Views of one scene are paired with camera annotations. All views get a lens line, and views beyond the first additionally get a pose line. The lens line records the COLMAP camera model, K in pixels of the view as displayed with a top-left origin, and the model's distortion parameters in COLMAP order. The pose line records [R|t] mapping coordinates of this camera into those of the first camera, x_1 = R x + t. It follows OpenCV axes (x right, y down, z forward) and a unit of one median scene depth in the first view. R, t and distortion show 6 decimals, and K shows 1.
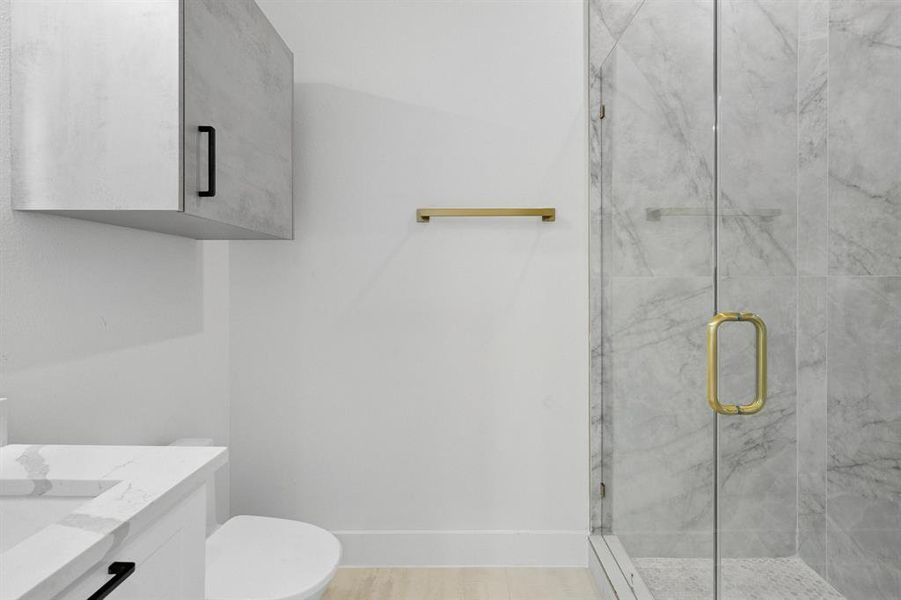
lens RADIAL K [[390.8, 0, 465.5], [0, 390.8, 277.2], [0, 0, 1]] dist [0.001000, 0.000143]
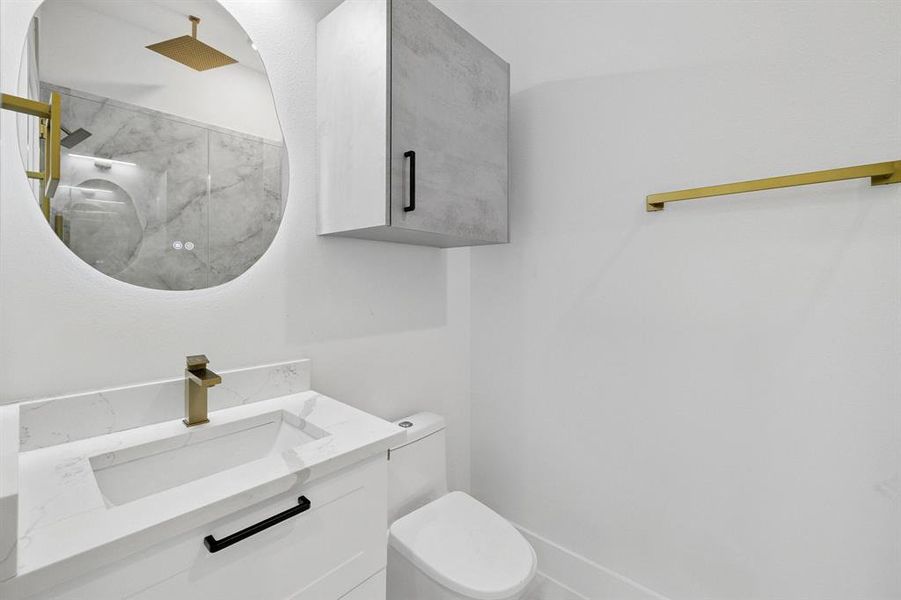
lens RADIAL K [[385.1, 0, 450.3], [0, 385.1, 279.8], [0, 0, 1]] dist [-0.015687, 0.000001]
pose [[0.740990, -0.002921, -0.671510, 0.204287], [0.004854, 0.999988, 0.001007, -0.000462], [0.671498, -0.004005, 0.740995, 0.223498]]
